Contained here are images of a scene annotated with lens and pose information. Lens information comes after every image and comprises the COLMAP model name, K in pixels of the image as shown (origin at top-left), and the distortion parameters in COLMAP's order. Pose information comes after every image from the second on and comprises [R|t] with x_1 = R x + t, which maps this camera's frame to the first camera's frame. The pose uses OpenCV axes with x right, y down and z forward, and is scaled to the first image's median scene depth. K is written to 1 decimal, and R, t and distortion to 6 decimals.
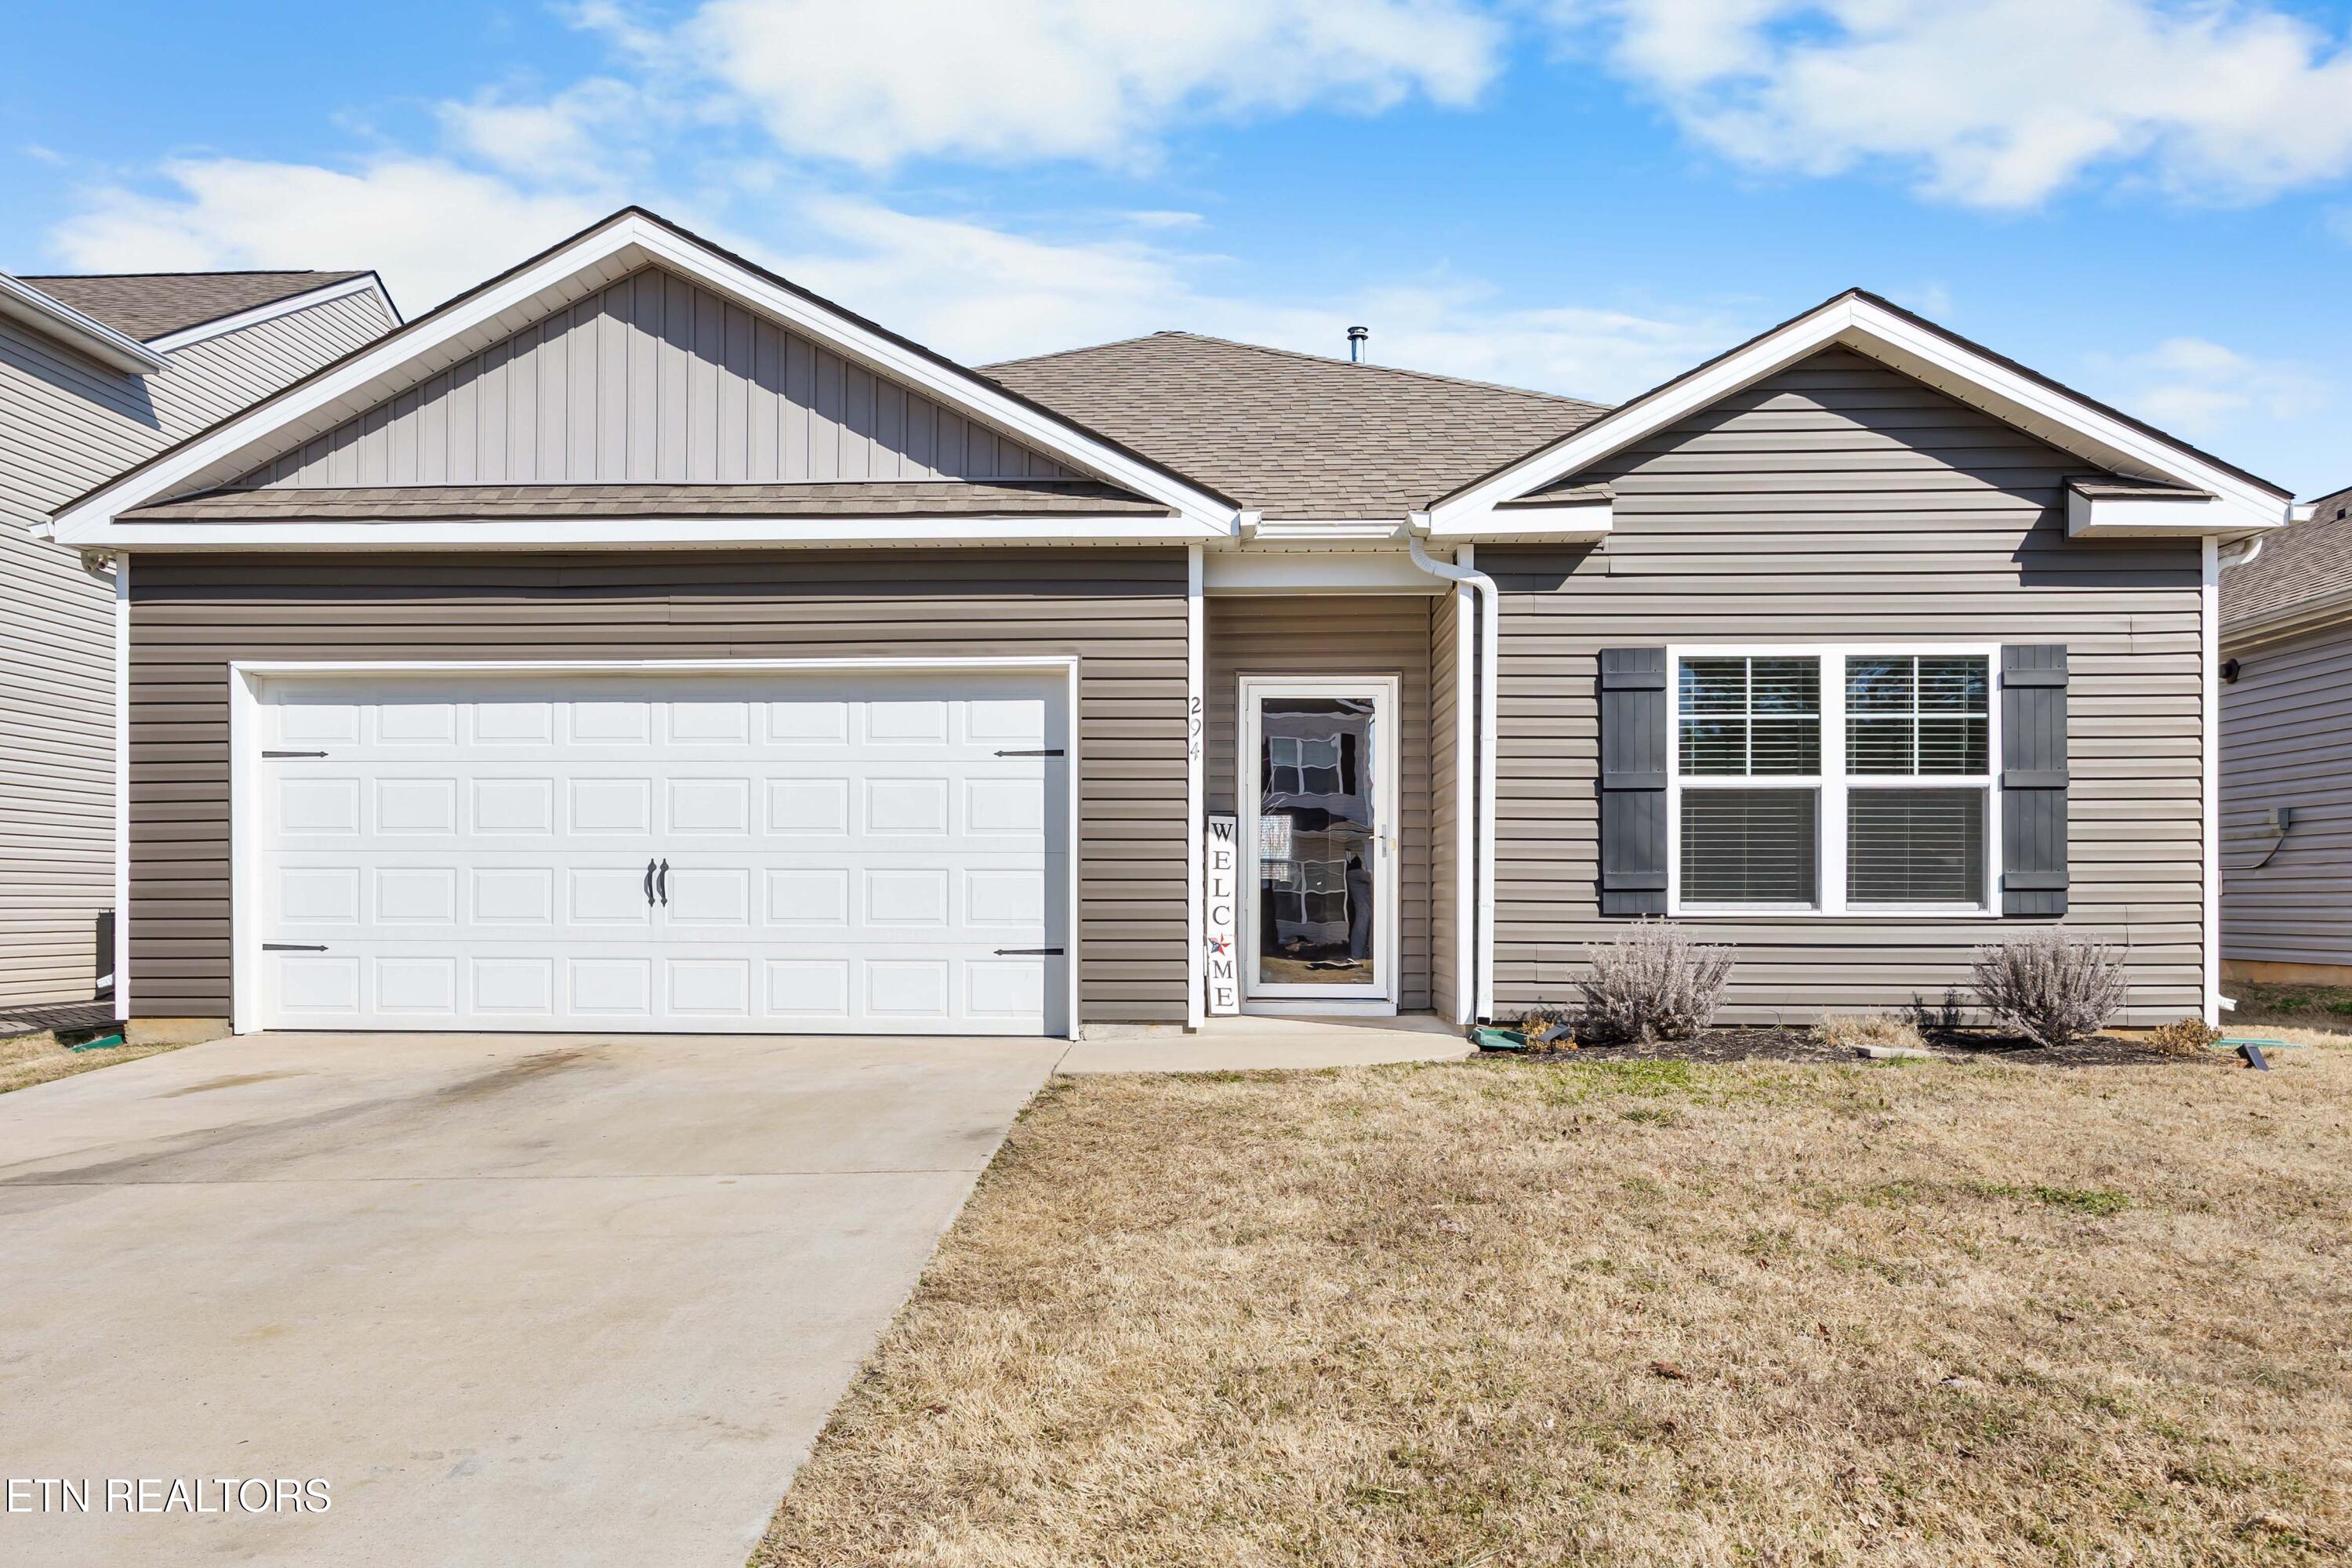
lens RADIAL K [[1765.0, 0, 1173.8], [0, 1765.0, 853.9], [0, 0, 1]] dist [0.005131, -0.005309]
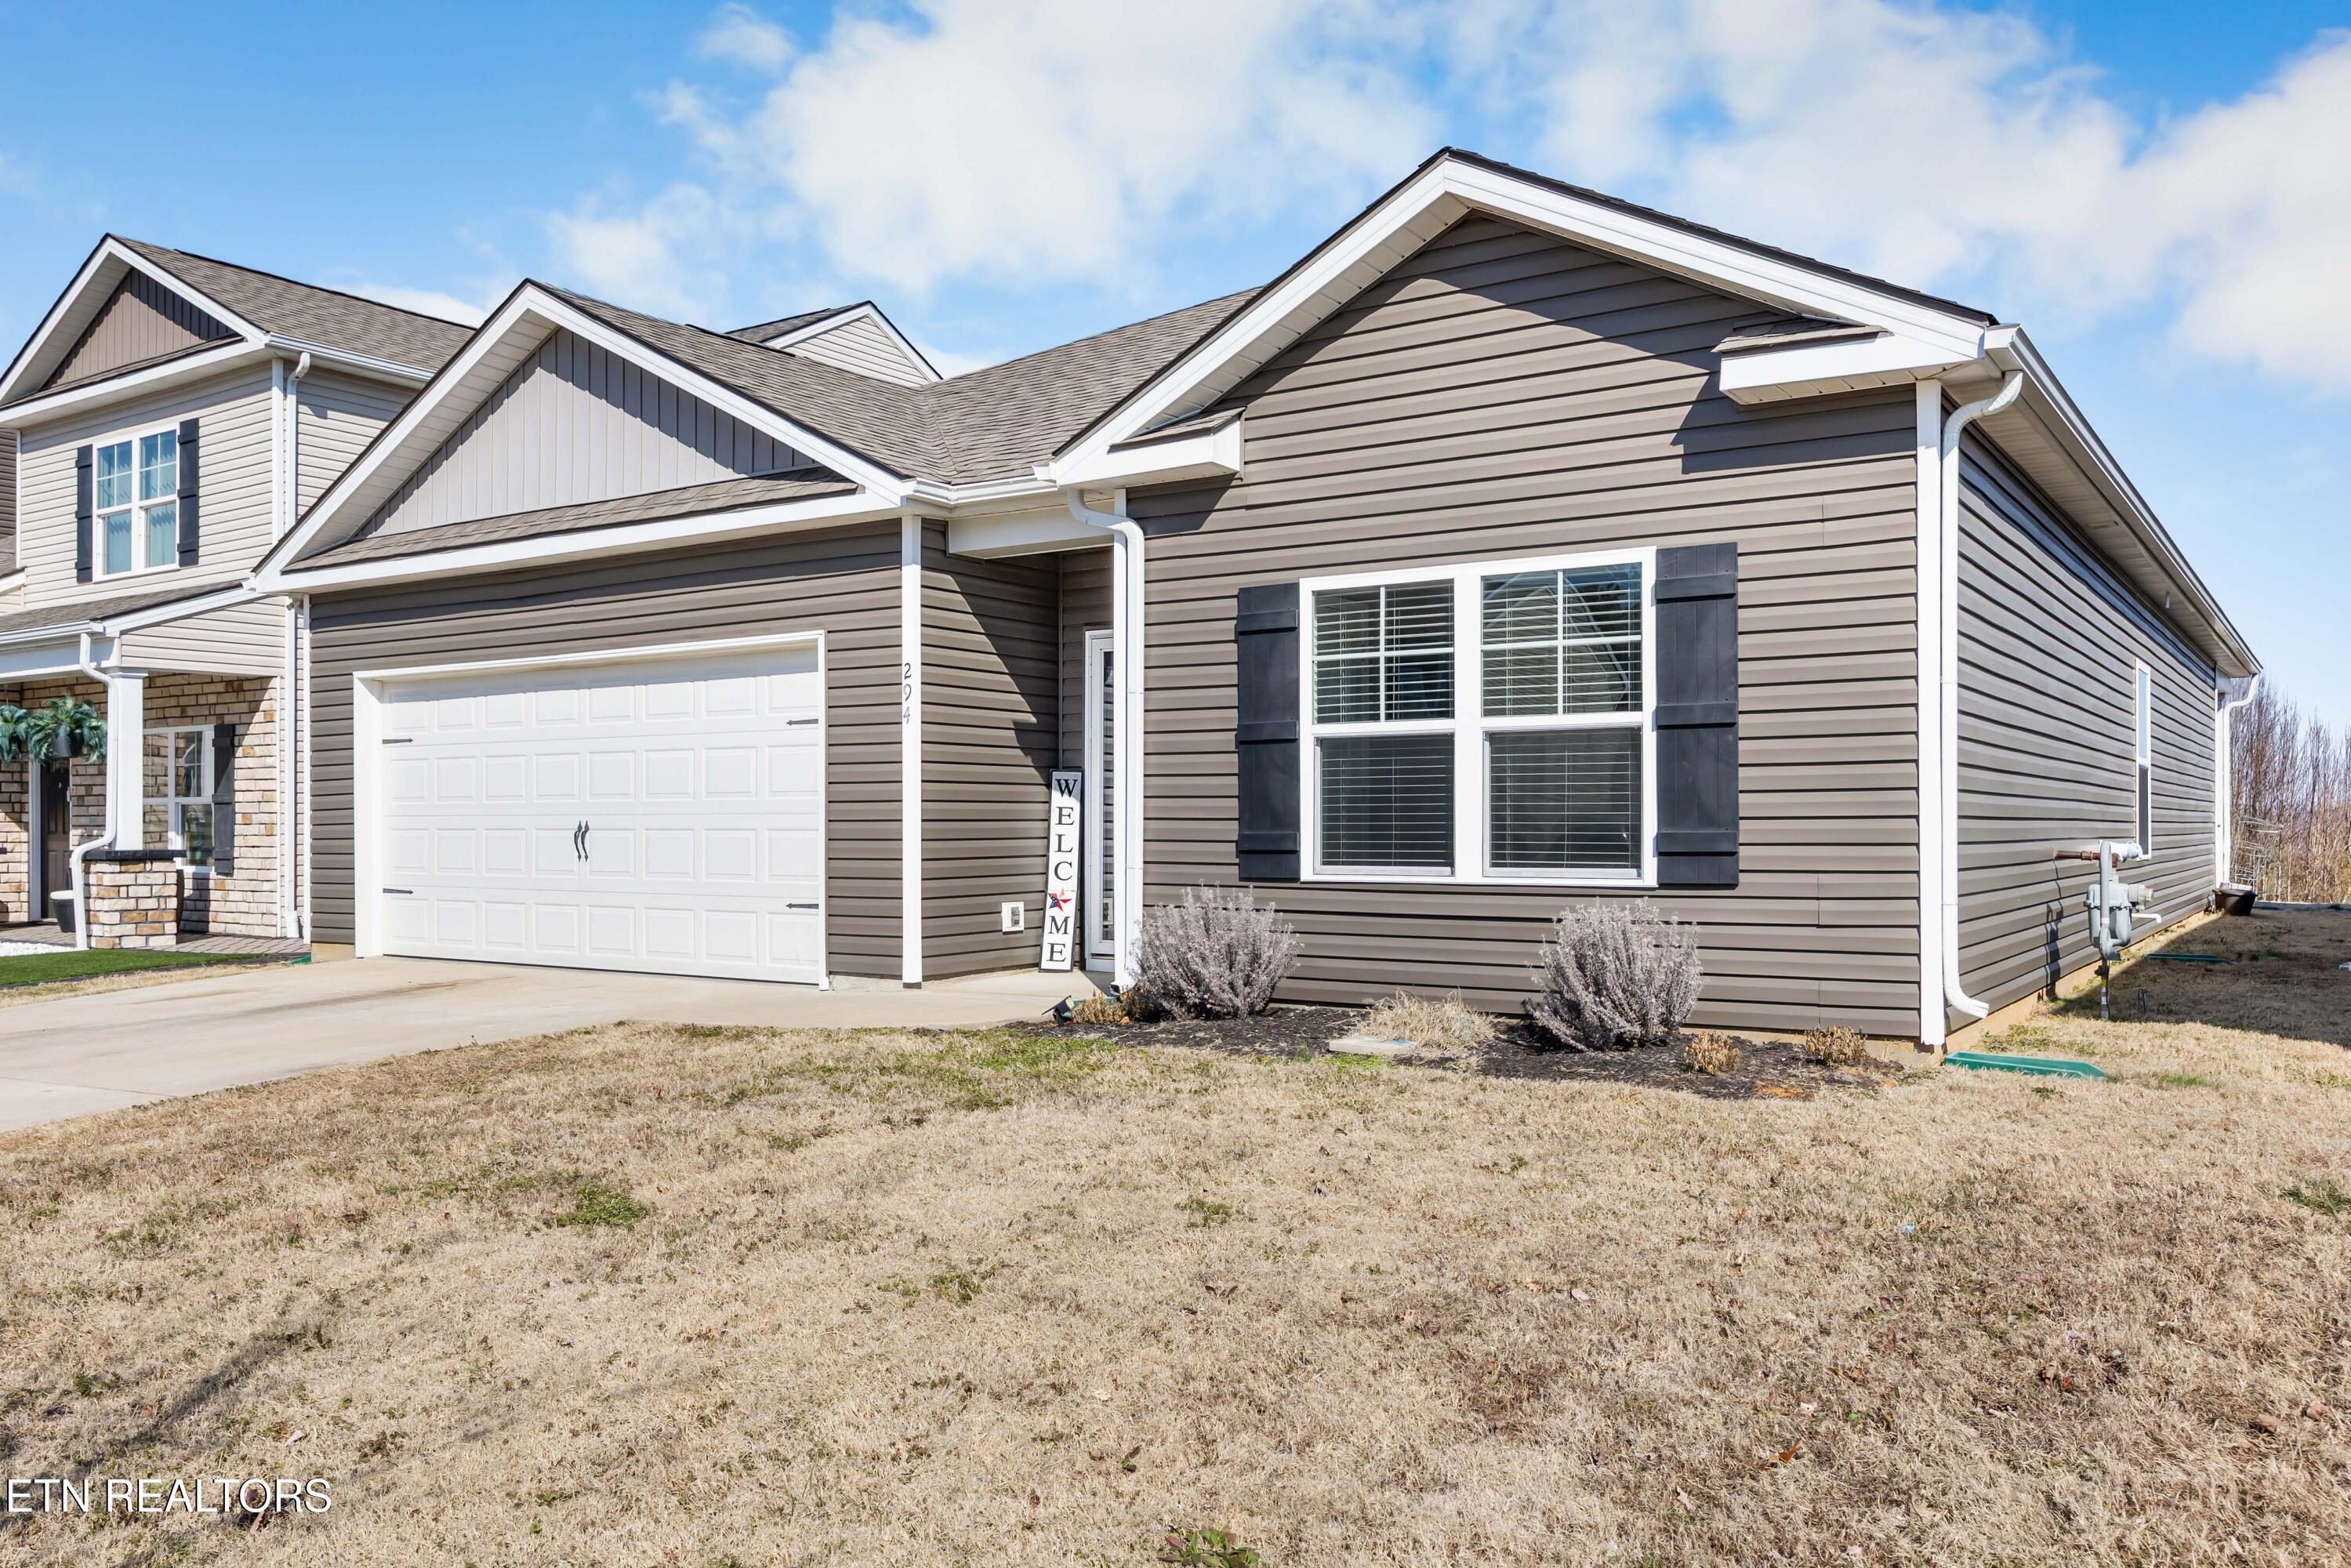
lens RADIAL K [[1806.7, 0, 1175.5], [0, 1806.7, 784.0], [0, 0, 1]] dist [-0.001774, 0.001432]
pose [[0.851522, -0.015261, -0.524097, 0.707023], [0.016599, 0.999860, -0.002146, -0.013016], [0.524056, -0.006872, 0.851656, 0.181167]]
